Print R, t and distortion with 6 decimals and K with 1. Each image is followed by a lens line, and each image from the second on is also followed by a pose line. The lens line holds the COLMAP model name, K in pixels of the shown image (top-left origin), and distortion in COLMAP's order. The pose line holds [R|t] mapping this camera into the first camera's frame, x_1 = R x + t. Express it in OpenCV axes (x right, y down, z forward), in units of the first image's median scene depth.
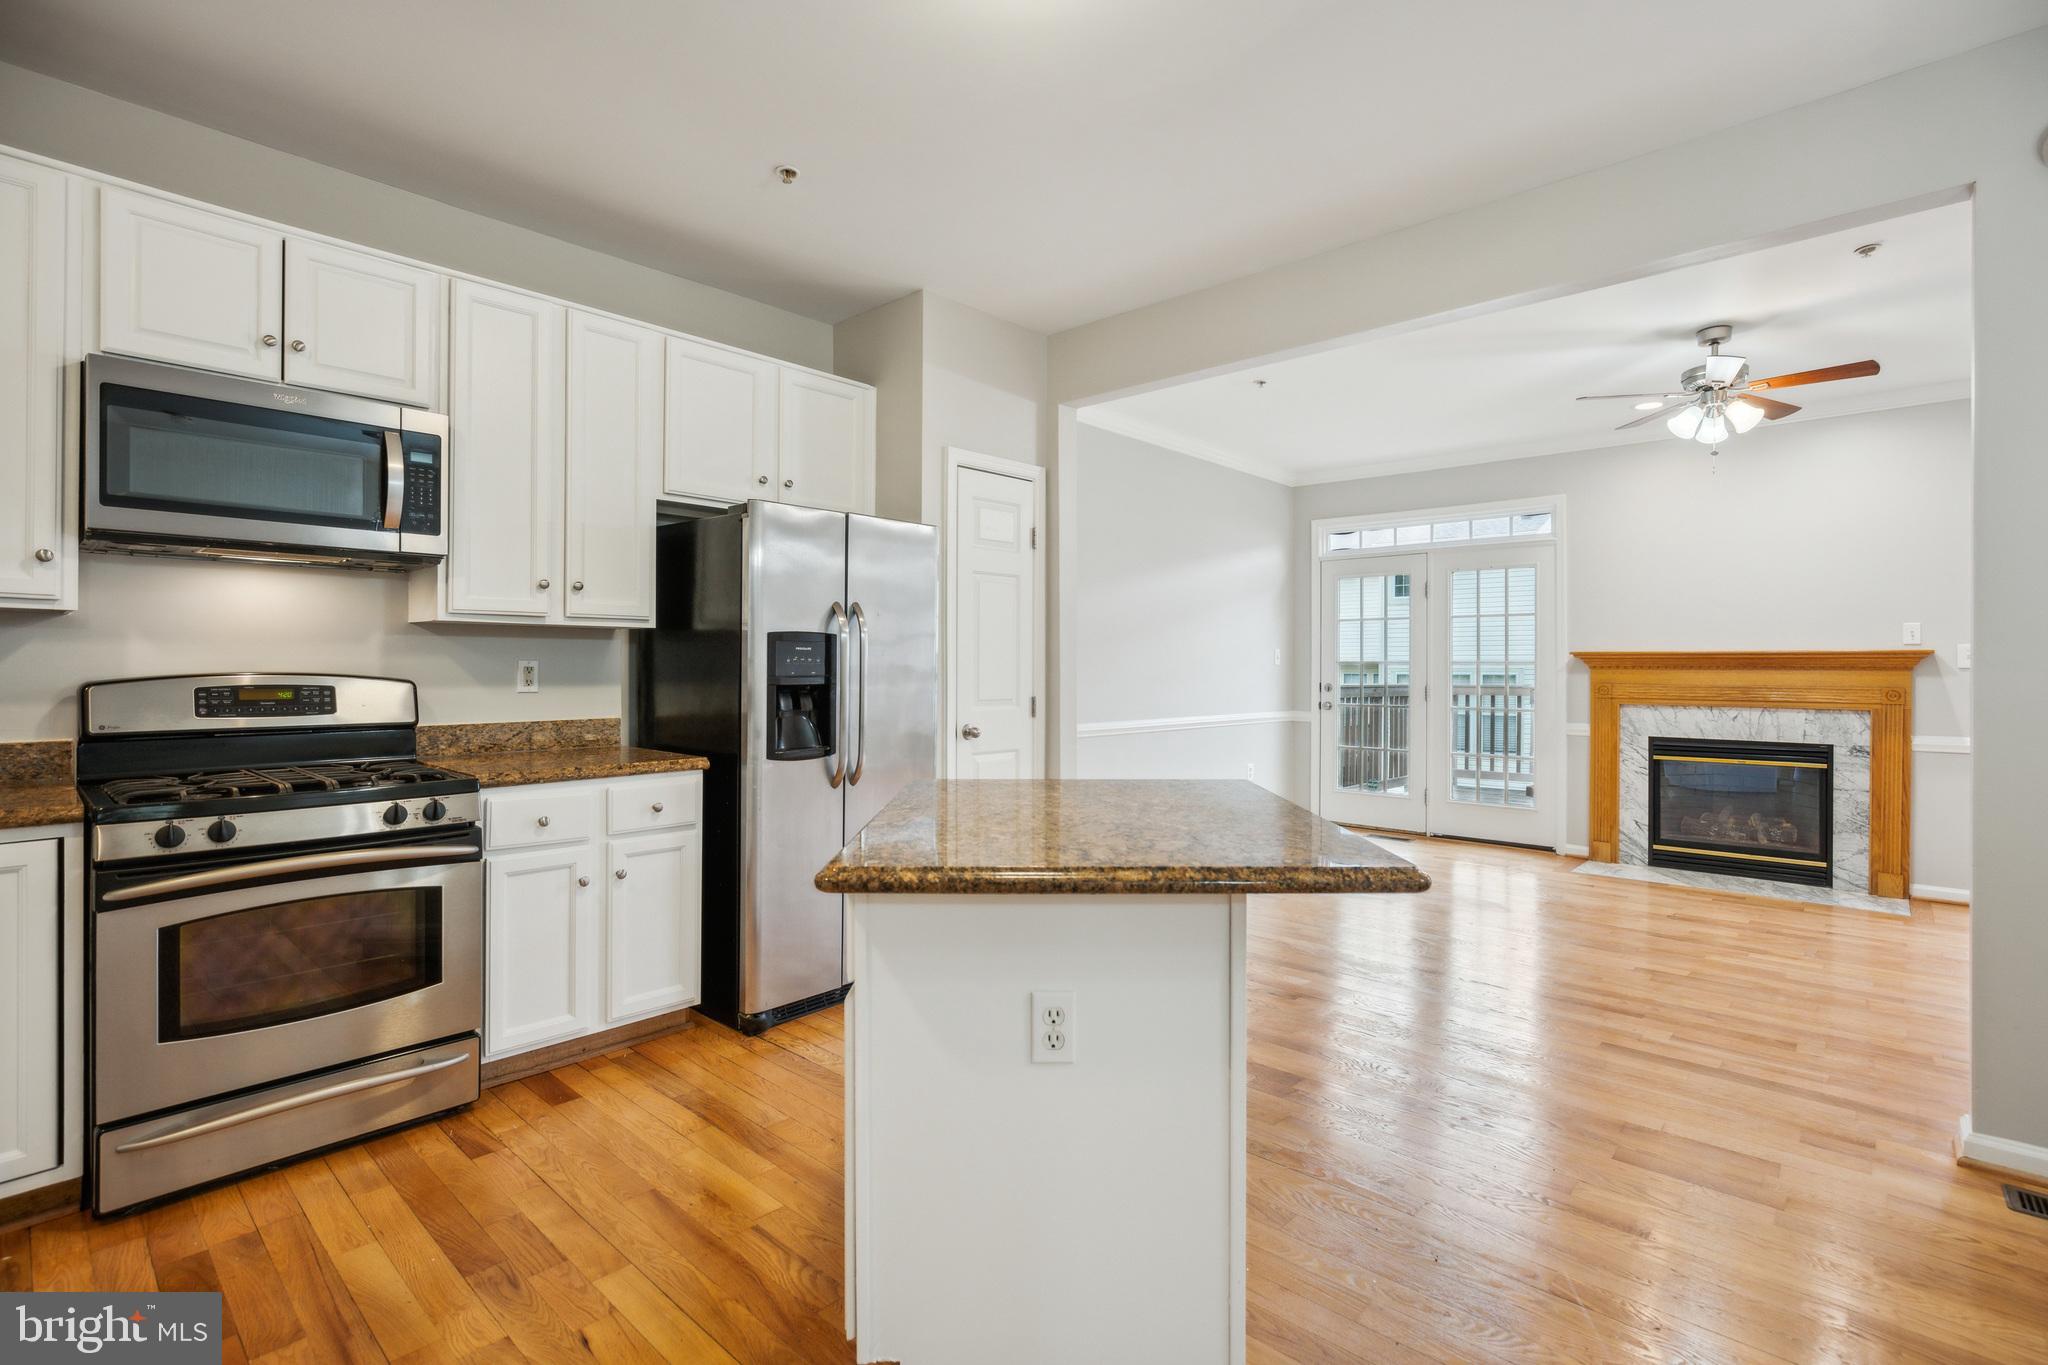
lens RADIAL K [[946.6, 0, 1035.4], [0, 946.6, 660.4], [0, 0, 1]] dist [-0.002169, -0.000154]
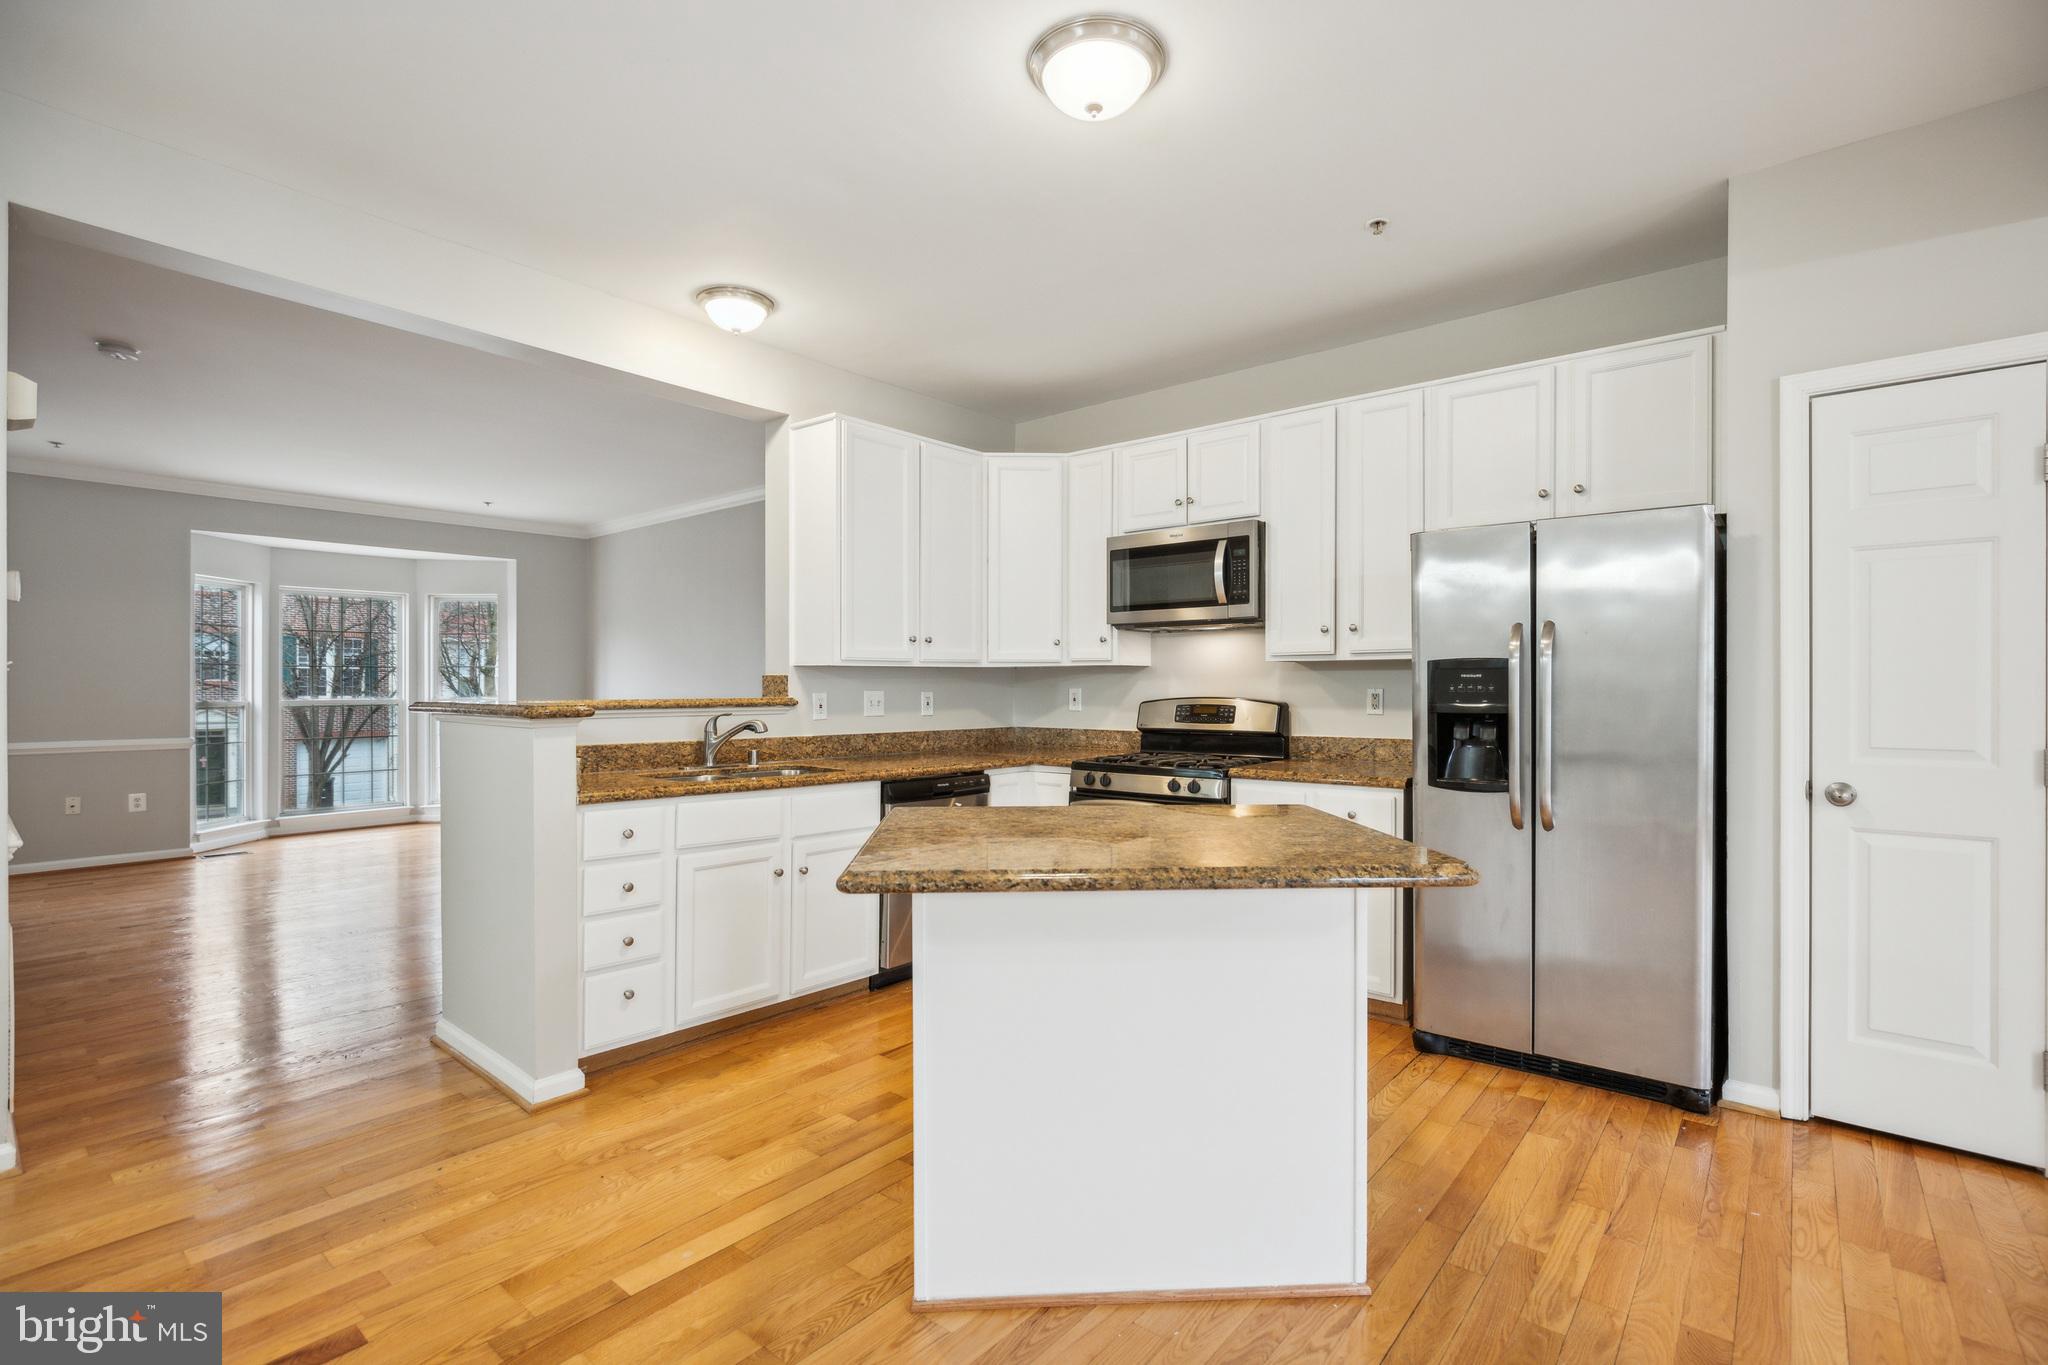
lens RADIAL K [[944.6, 0, 1036.3], [0, 944.6, 677.2], [0, 0, 1]] dist [-0.010170, 0.000334]
pose [[0.048435, -0.013779, -0.998731, 0.819947], [0.006415, 0.999889, -0.013484, -0.001485], [0.998806, -0.005753, 0.048518, 0.611446]]
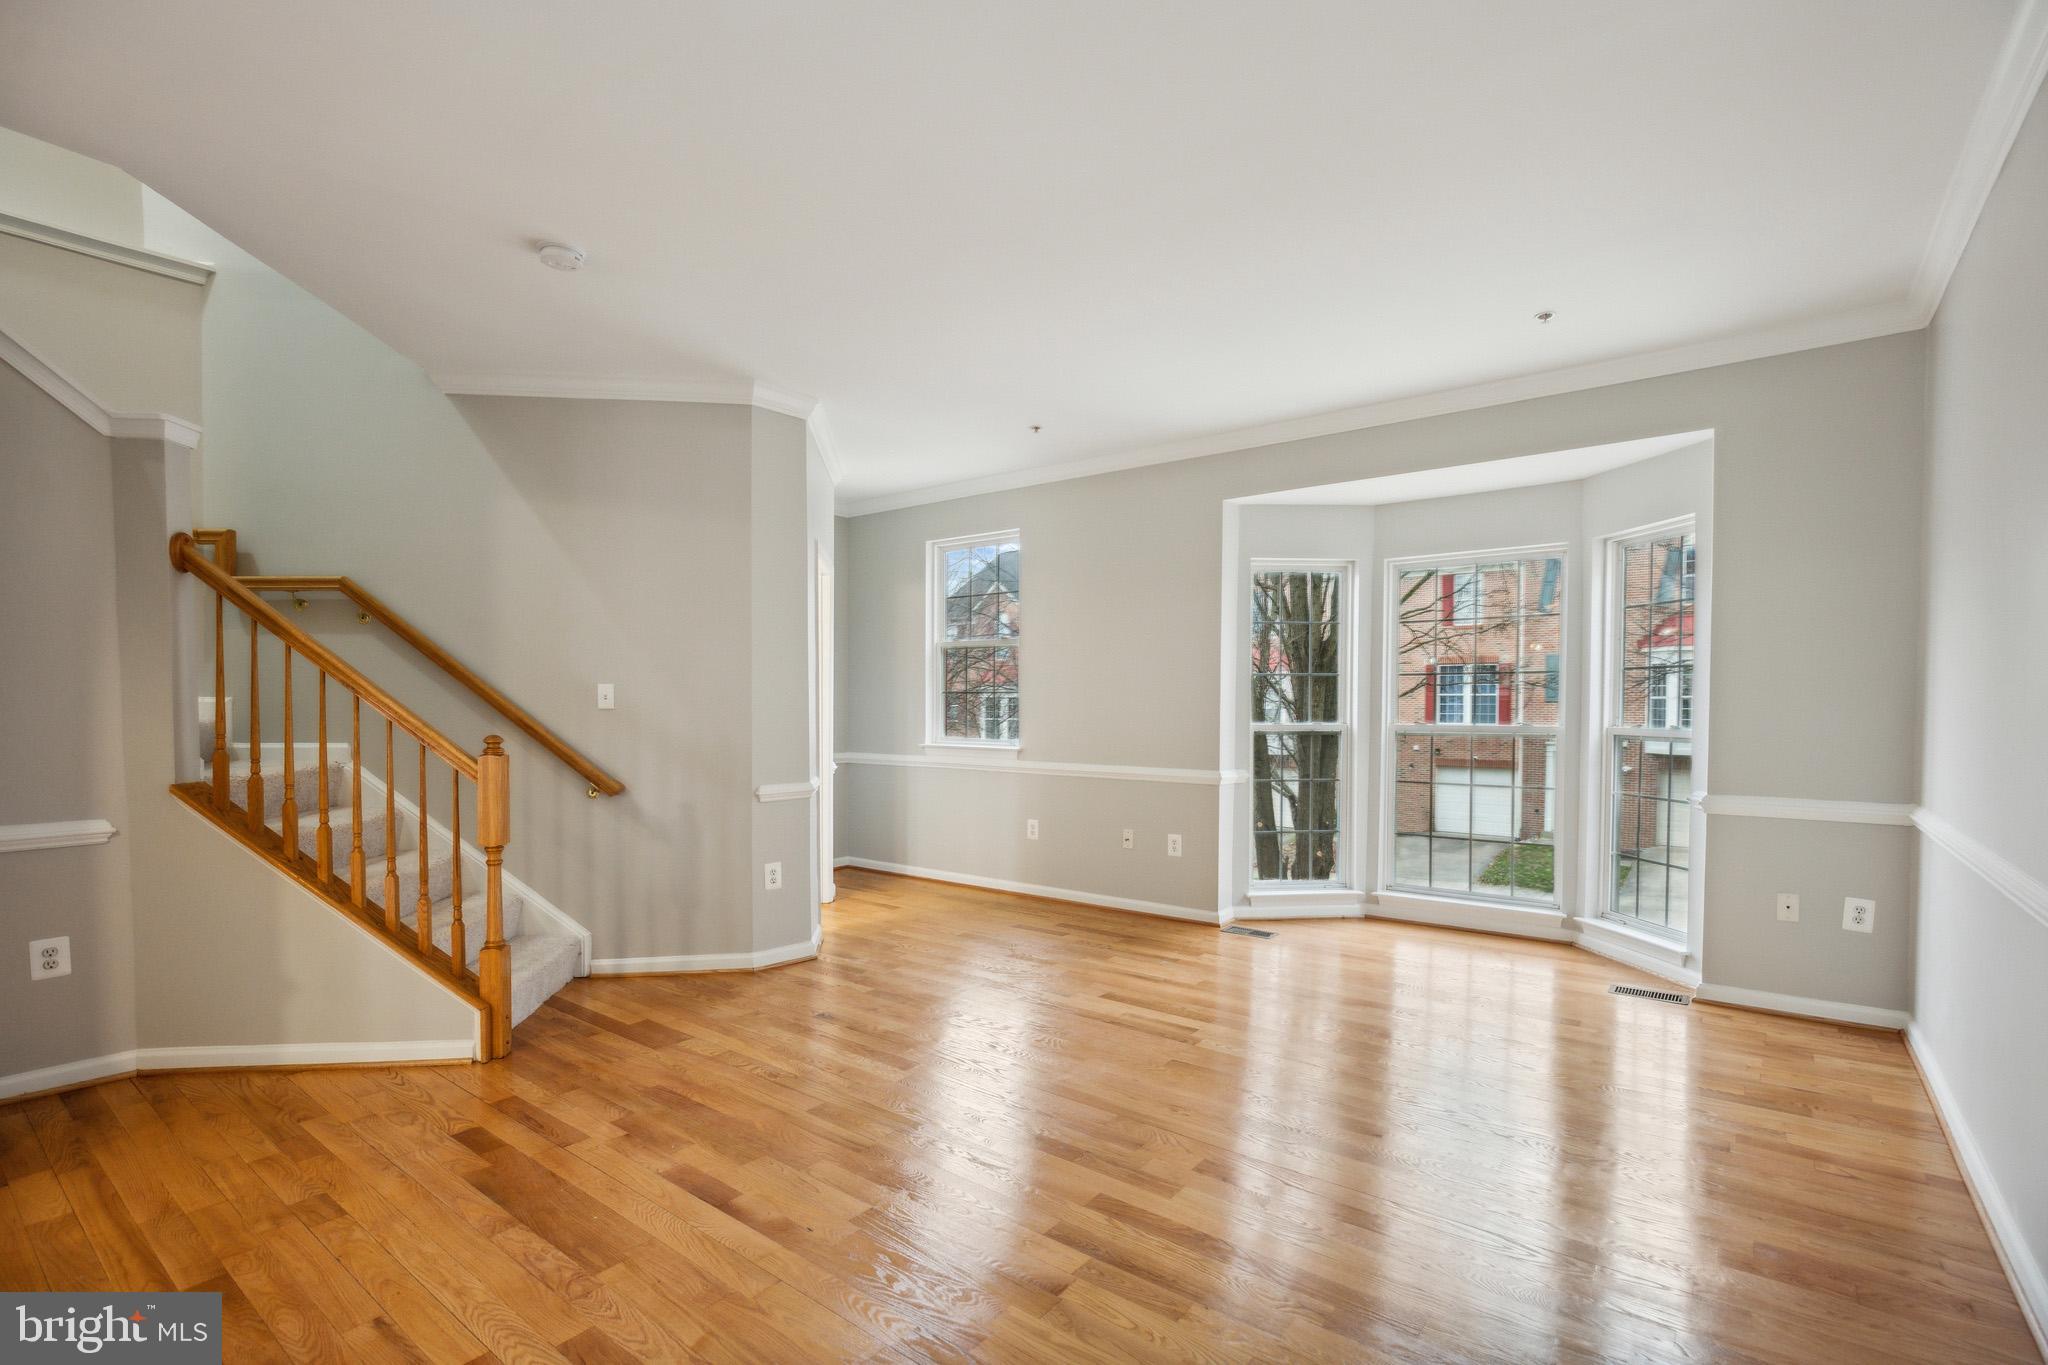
lens RADIAL K [[944.6, 0, 1036.3], [0, 944.6, 677.2], [0, 0, 1]] dist [-0.010170, 0.000334]
pose [[-0.996653, -0.005991, -0.081525, -1.220466], [-0.003158, 0.999388, -0.034834, -0.008232], [0.081684, -0.034460, -0.996062, 0.385954]]
